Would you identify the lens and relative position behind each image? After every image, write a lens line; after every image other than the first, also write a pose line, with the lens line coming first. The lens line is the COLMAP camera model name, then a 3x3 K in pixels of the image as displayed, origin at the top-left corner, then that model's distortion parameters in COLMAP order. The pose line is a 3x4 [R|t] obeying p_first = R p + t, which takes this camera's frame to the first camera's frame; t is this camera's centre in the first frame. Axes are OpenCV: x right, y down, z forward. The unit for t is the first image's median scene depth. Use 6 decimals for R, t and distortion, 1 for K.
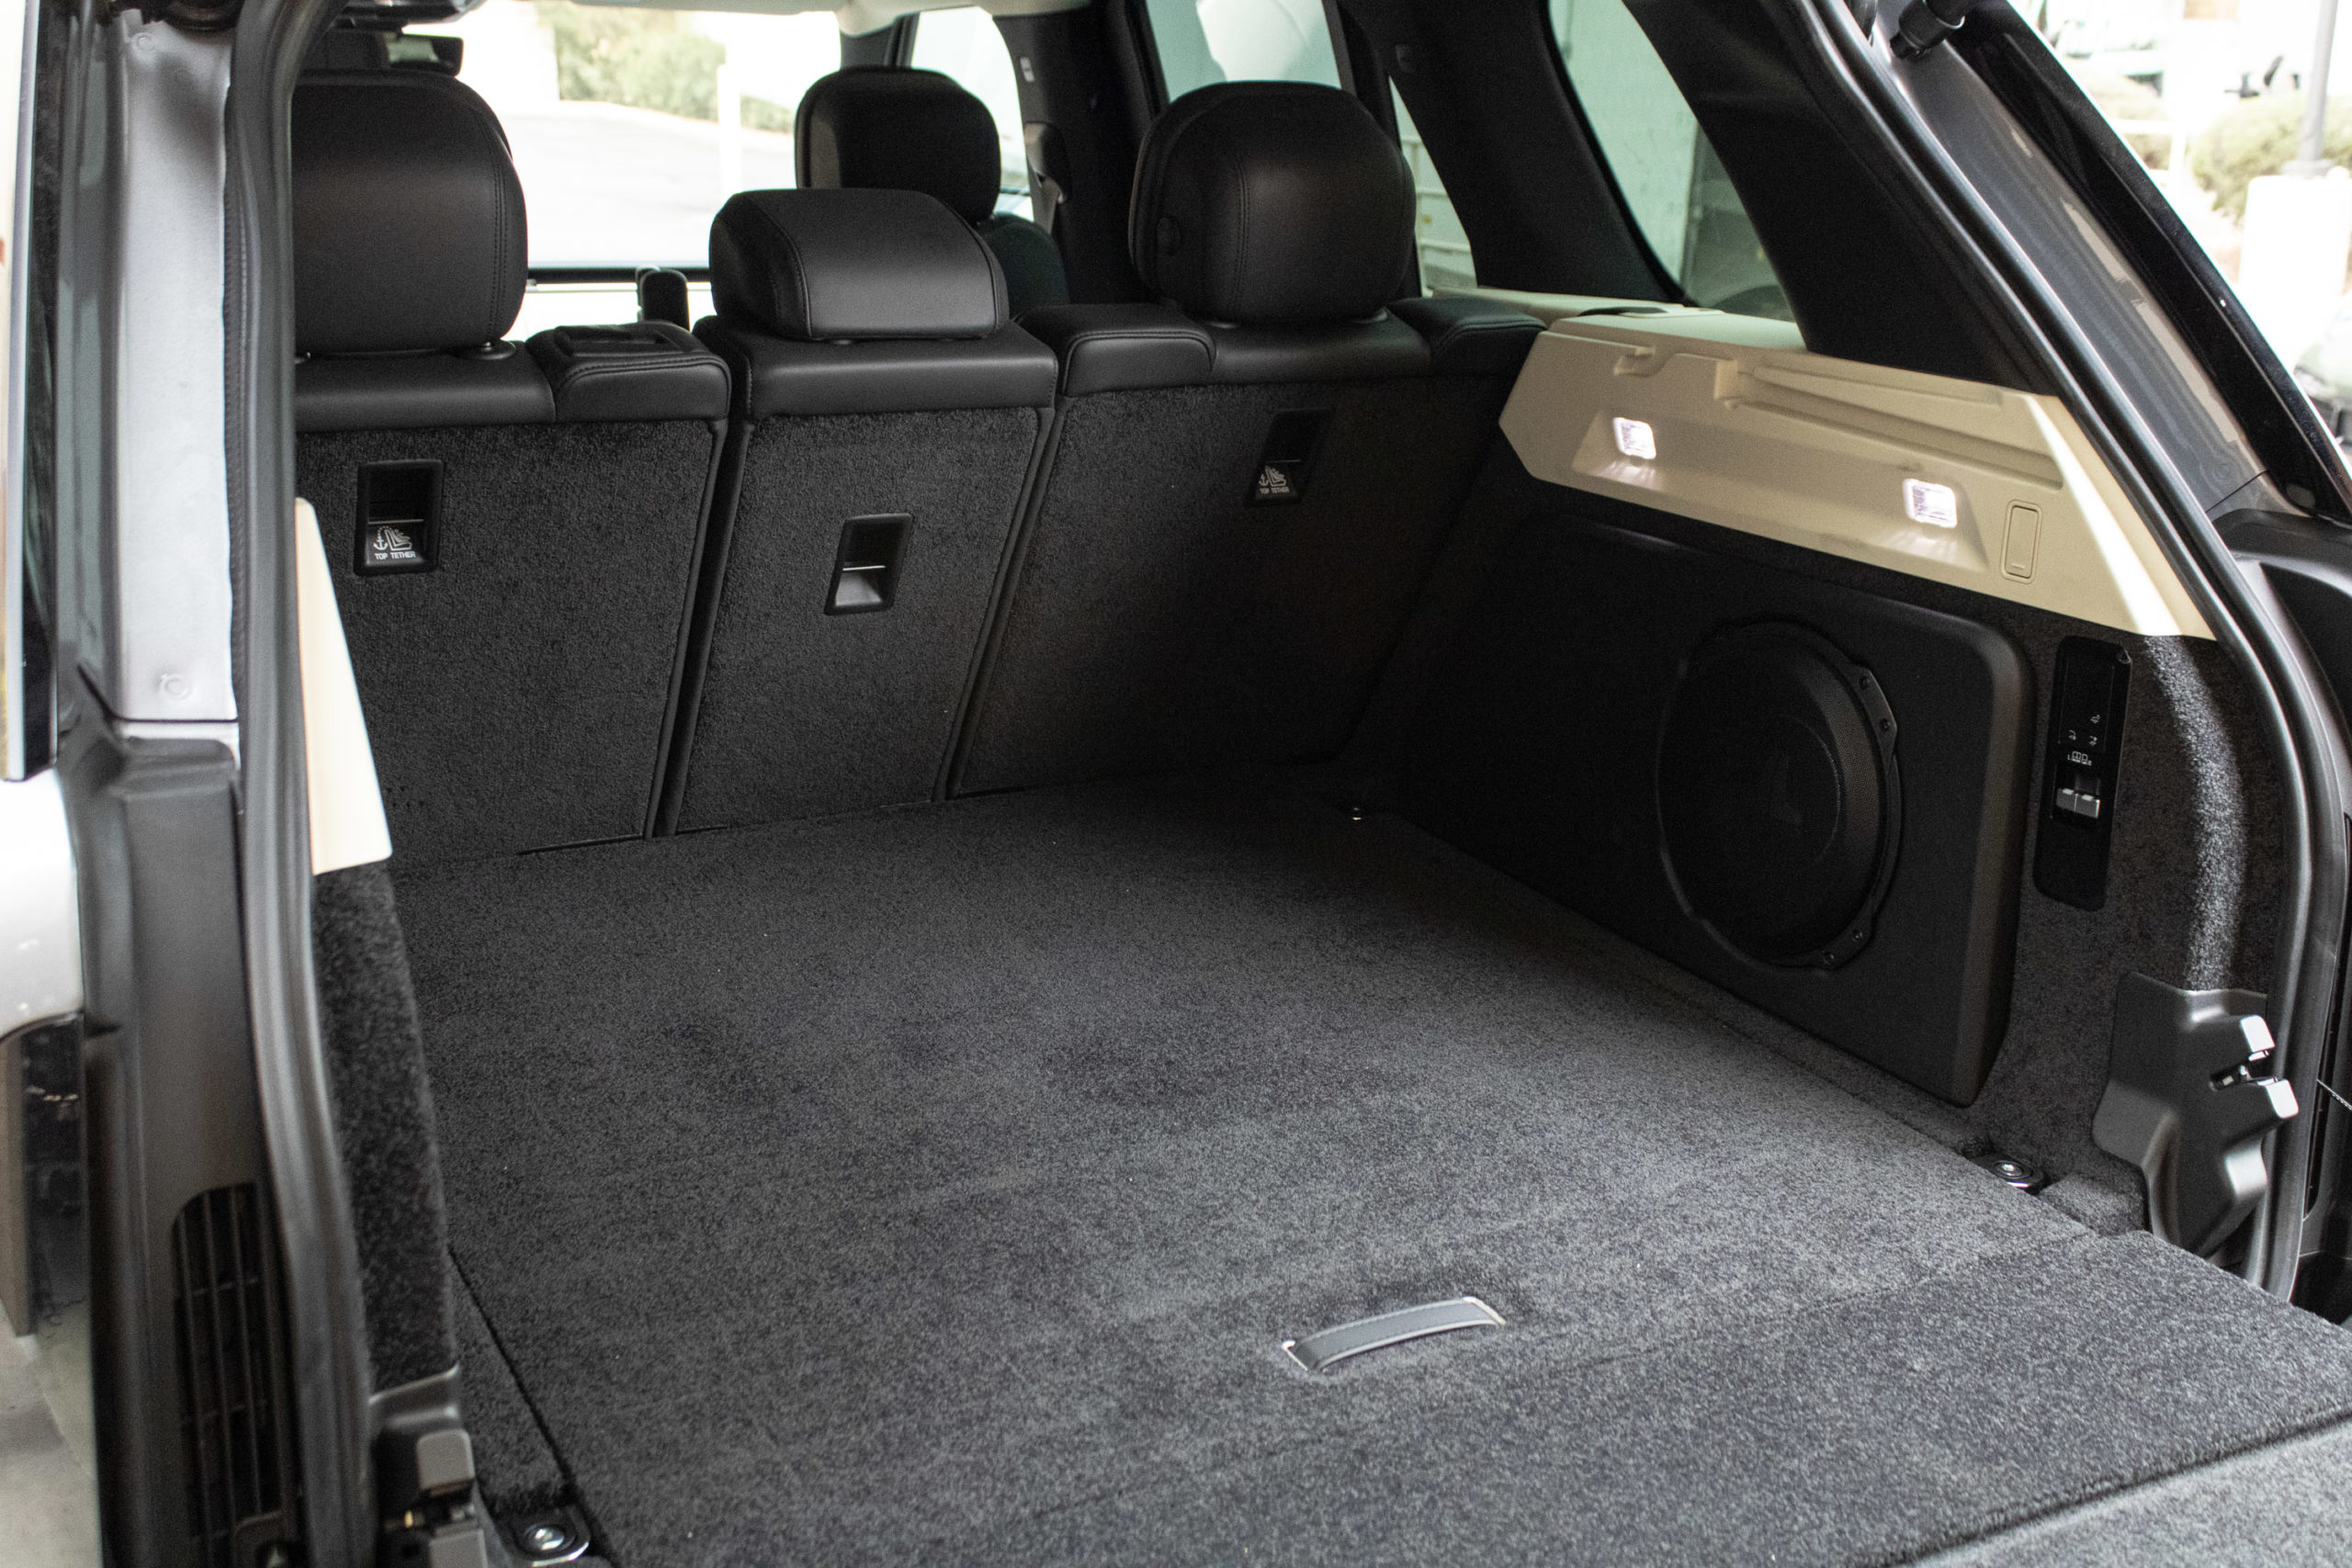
lens RADIAL K [[2586.7, 0, 1047.9], [0, 2586.7, 809.6], [0, 0, 1]] dist [0.071161, -0.221665]
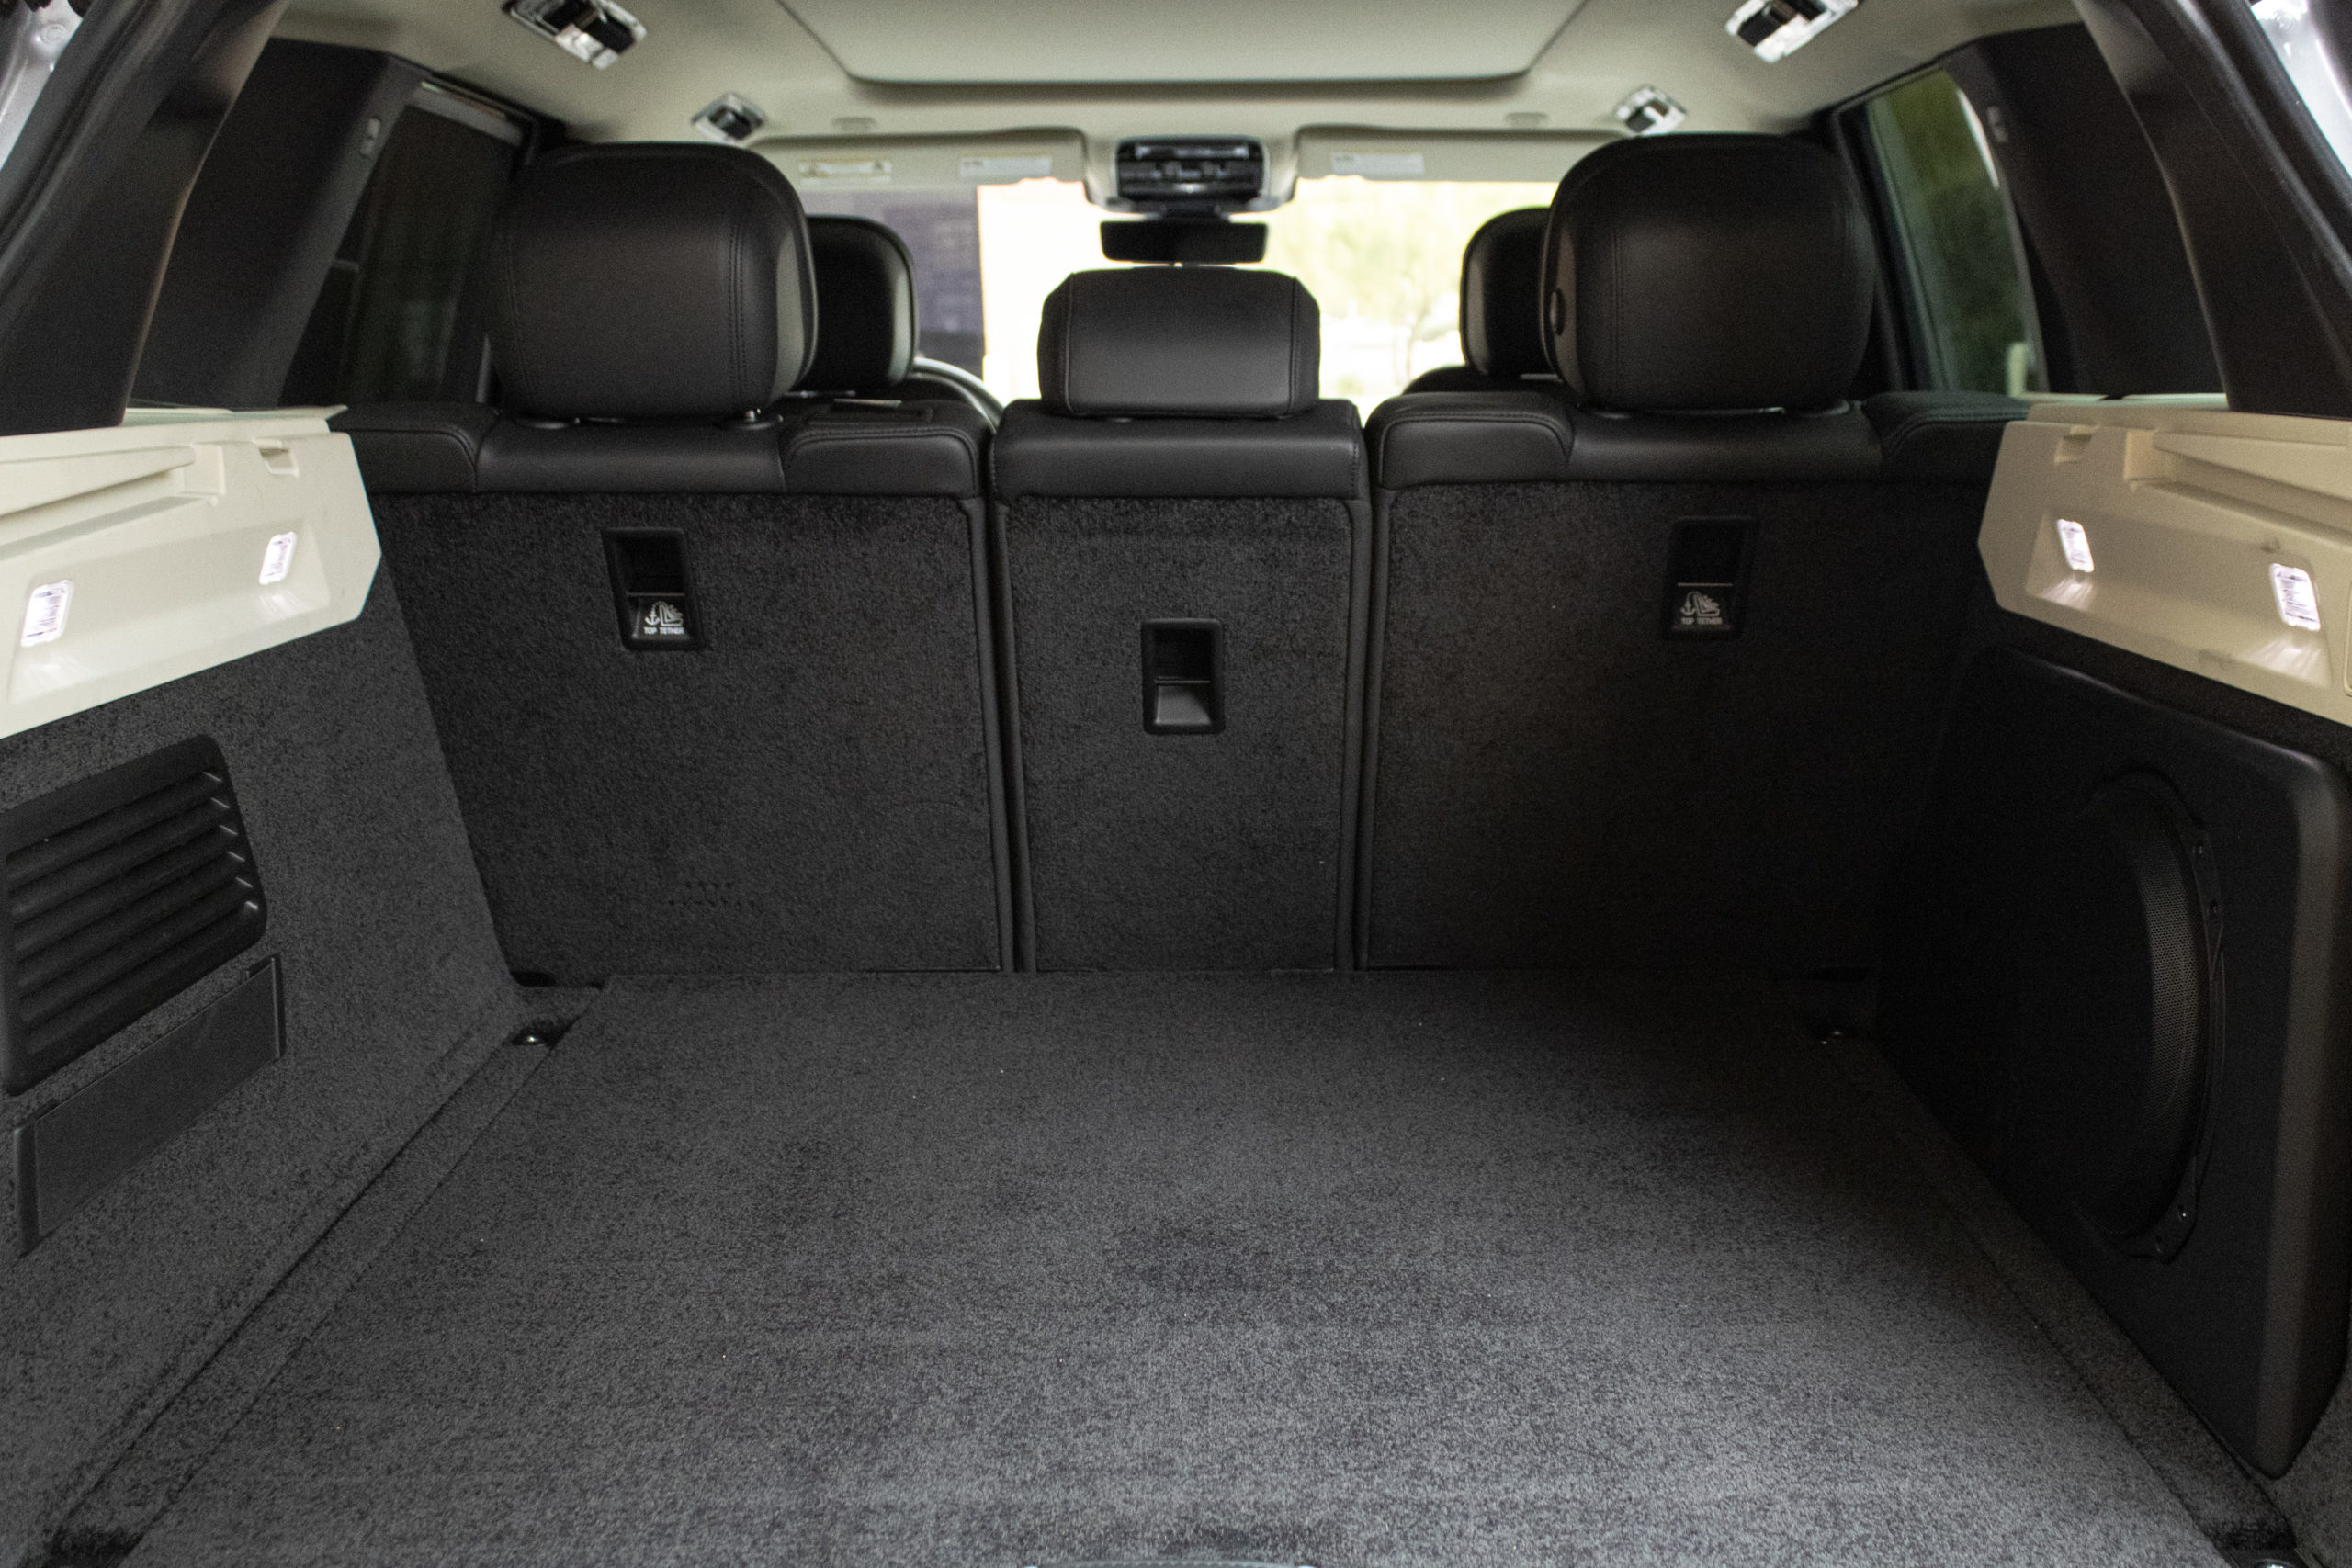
lens RADIAL K [[2586.7, 0, 1047.9], [0, 2586.7, 809.6], [0, 0, 1]] dist [0.071161, -0.221665]
pose [[0.878096, 0.065391, -0.473995, 0.343686], [-0.118390, 0.989508, -0.082814, 0.032817], [0.463606, 0.128835, 0.876625, 0.217172]]
